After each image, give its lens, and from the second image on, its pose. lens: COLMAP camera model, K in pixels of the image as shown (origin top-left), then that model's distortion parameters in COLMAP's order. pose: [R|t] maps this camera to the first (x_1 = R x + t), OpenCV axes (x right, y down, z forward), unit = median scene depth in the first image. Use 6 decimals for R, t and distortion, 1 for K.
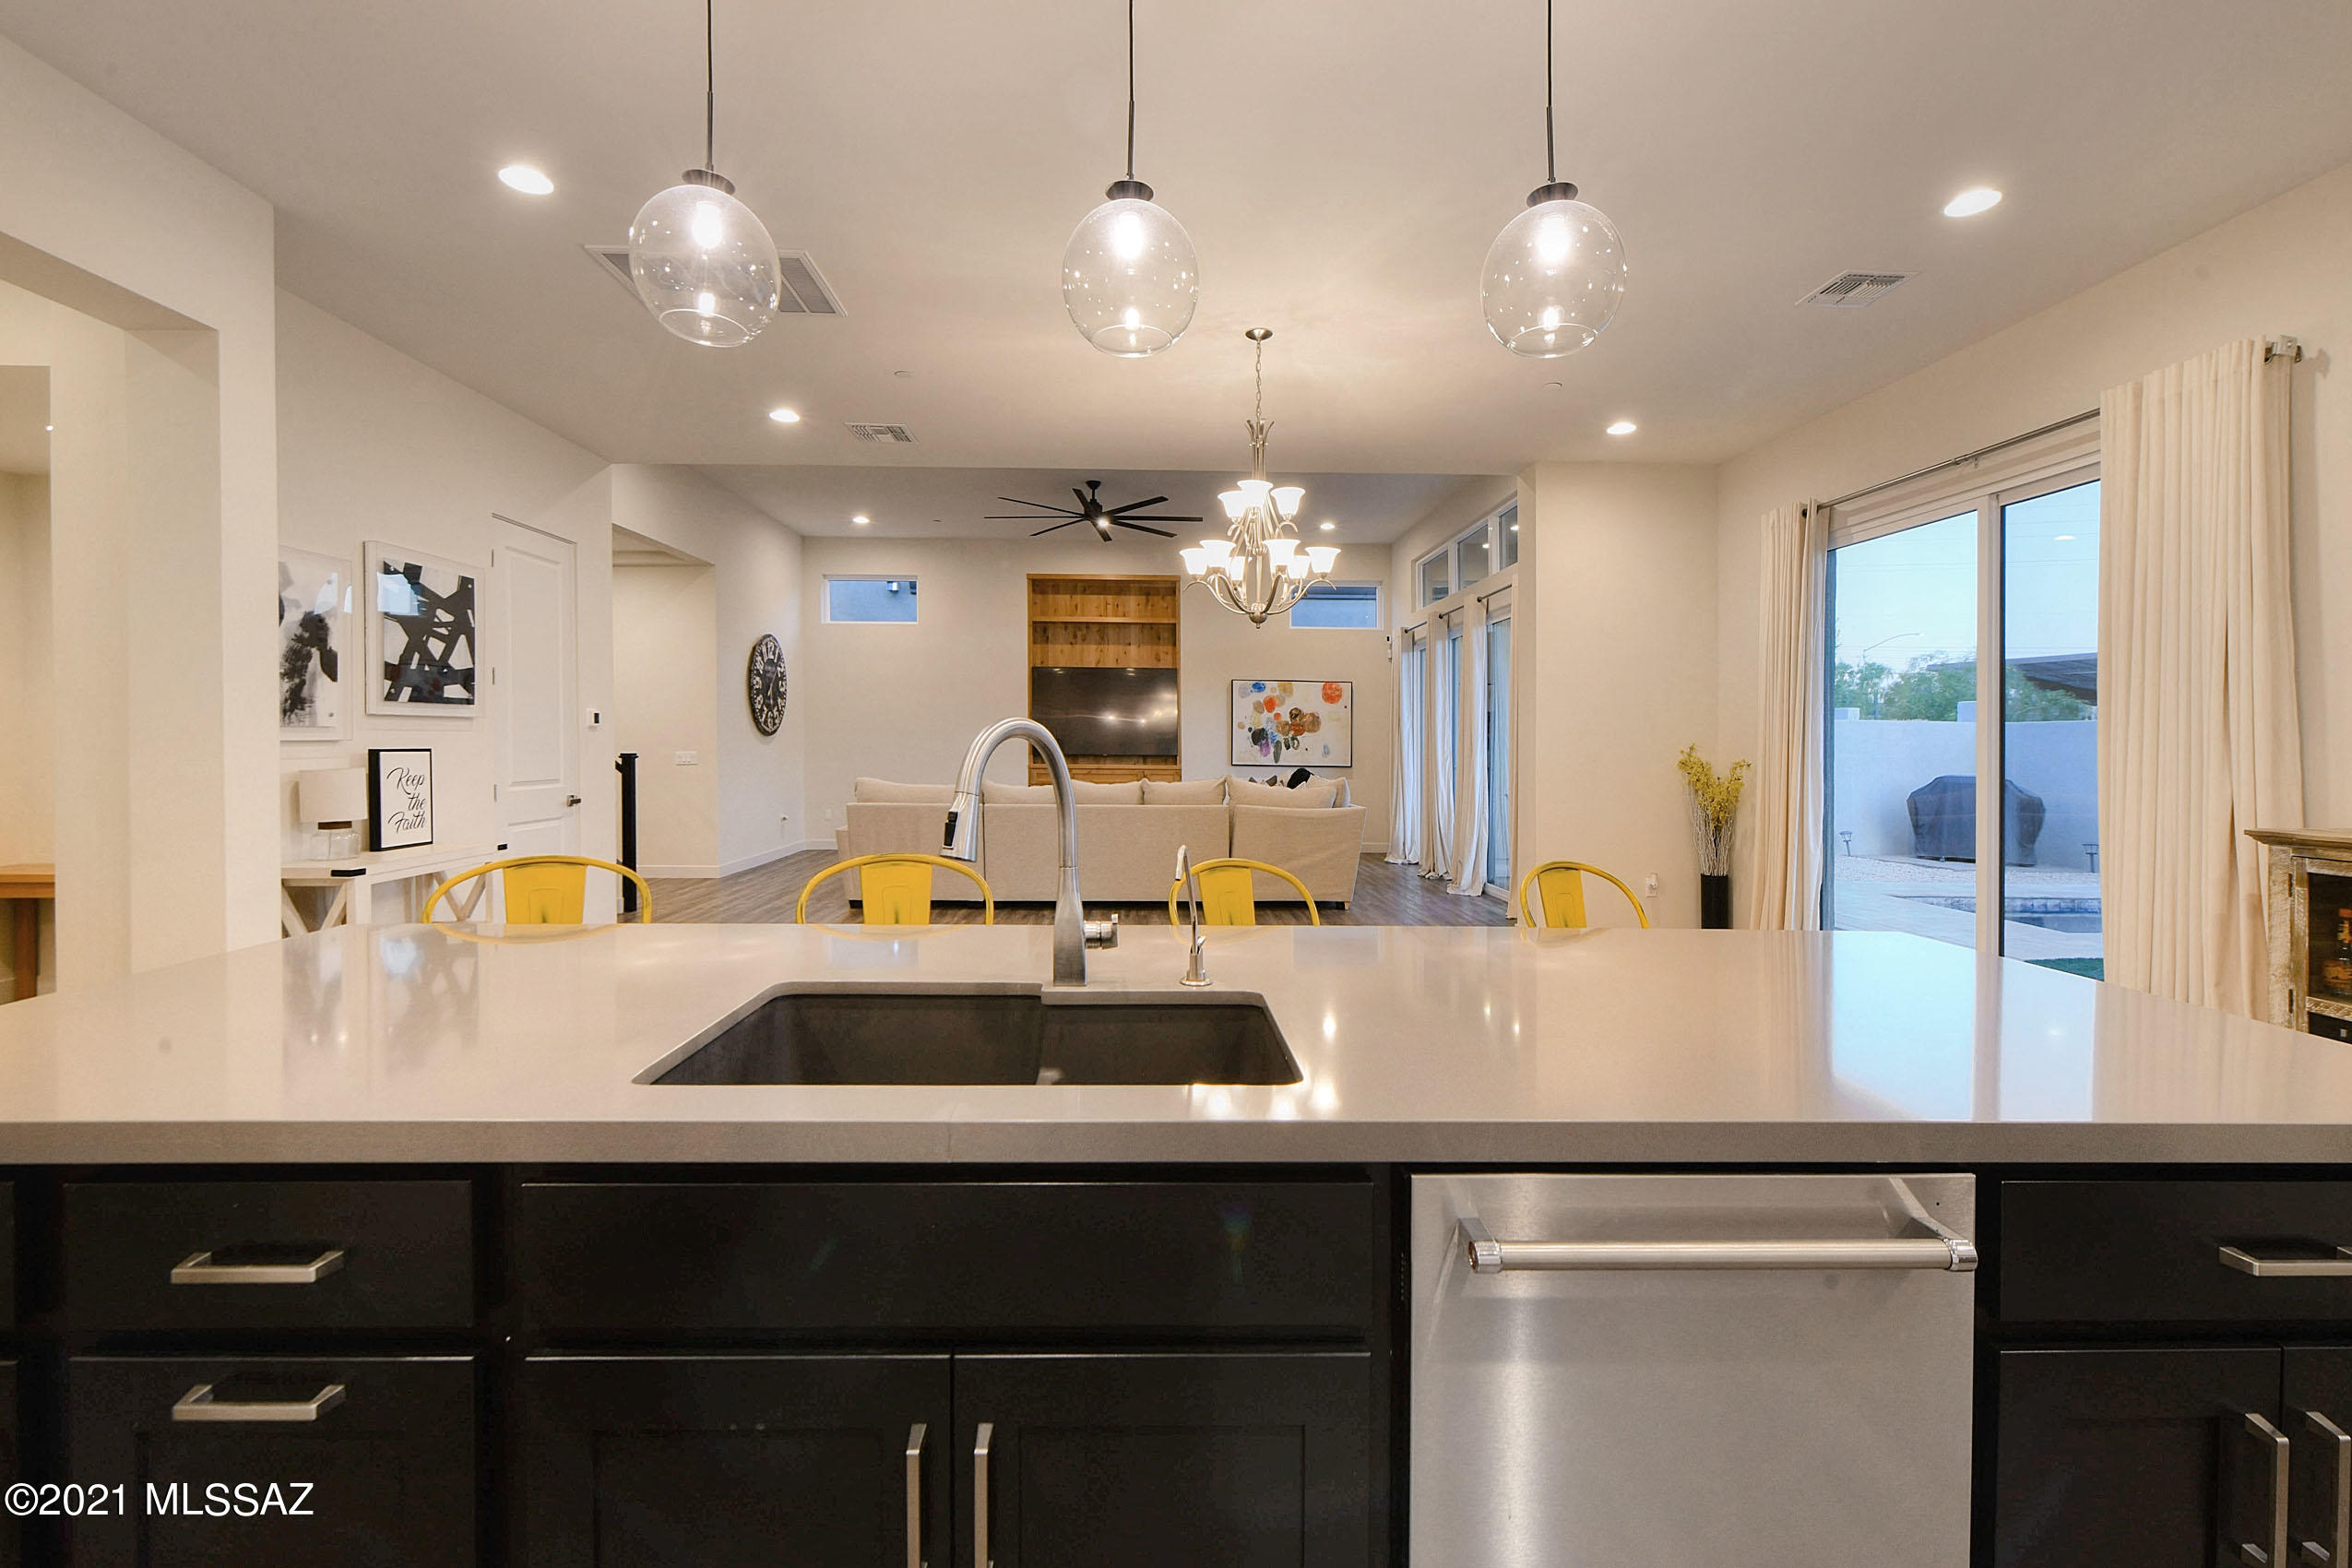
lens RADIAL K [[996.3, 0, 1110.3], [0, 996.3, 748.4], [0, 0, 1]] dist [0.001080, 0.000001]
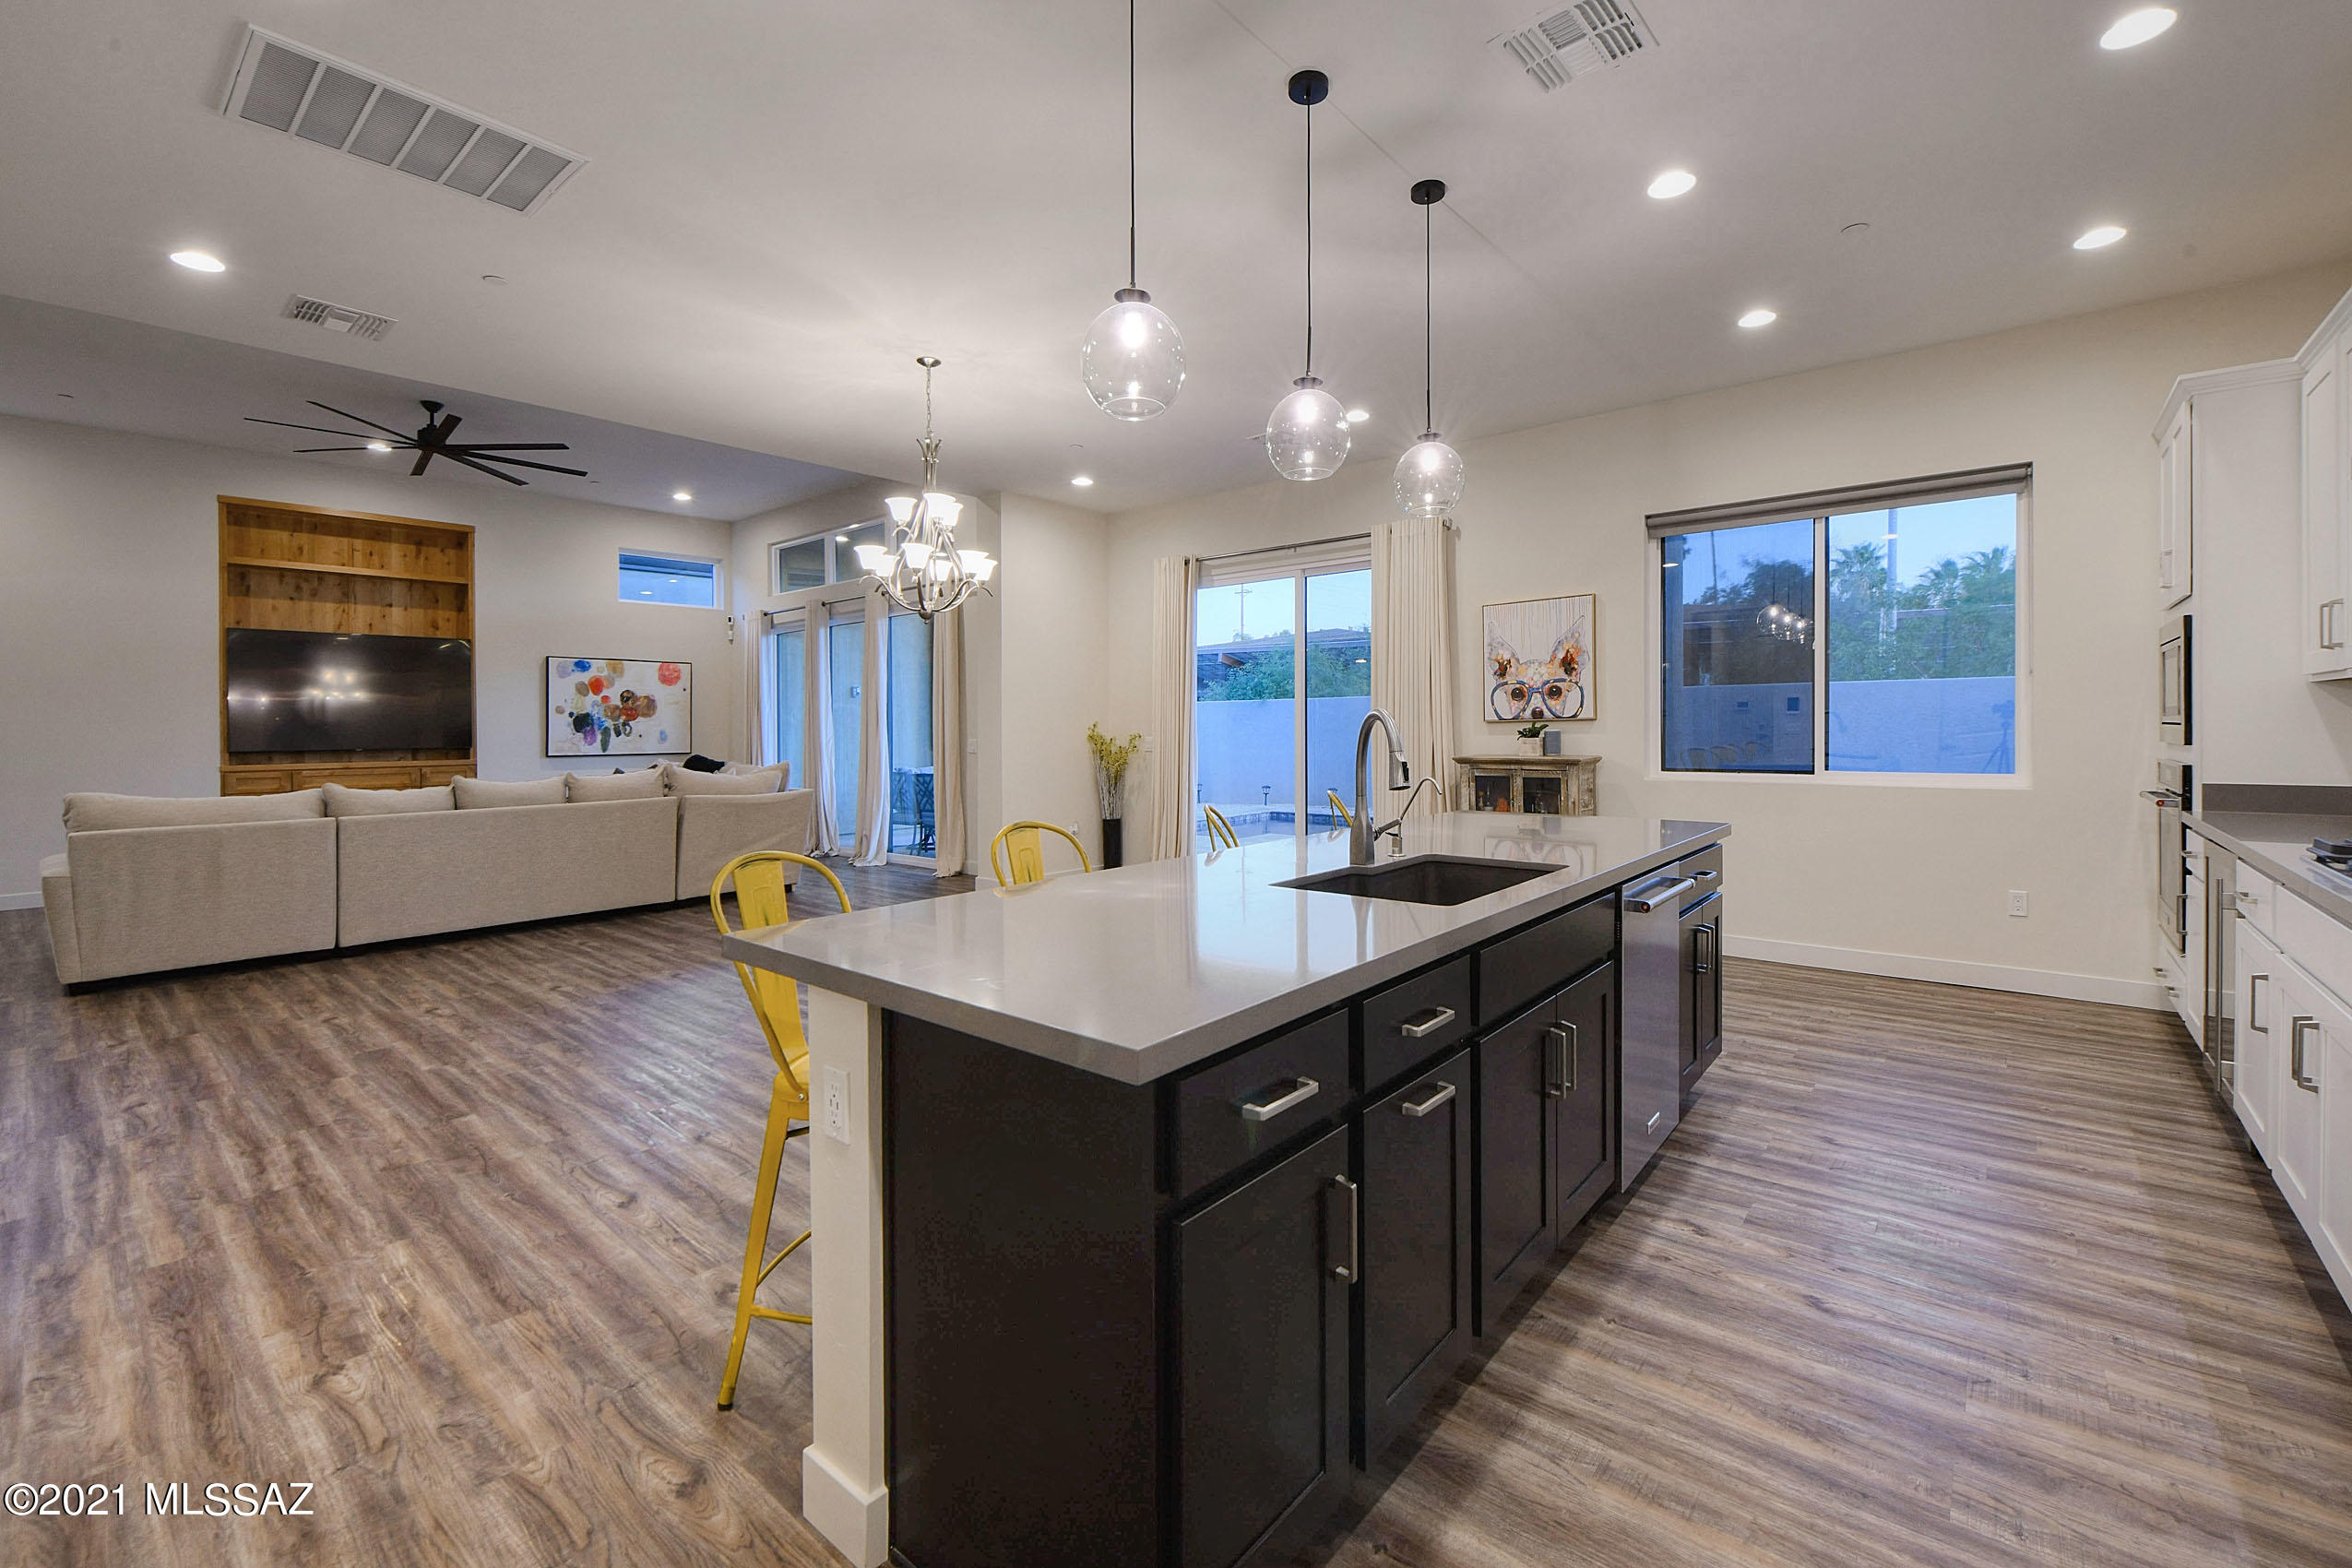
lens RADIAL K [[1030.2, 0, 1186.8], [0, 1030.2, 721.4], [0, 0, 1]] dist [-0.000960, -0.000240]
pose [[0.643912, -0.013214, 0.764986, -0.201349], [0.020763, 0.999784, -0.000207, -0.001763], [-0.764818, 0.016016, 0.644047, 0.014925]]
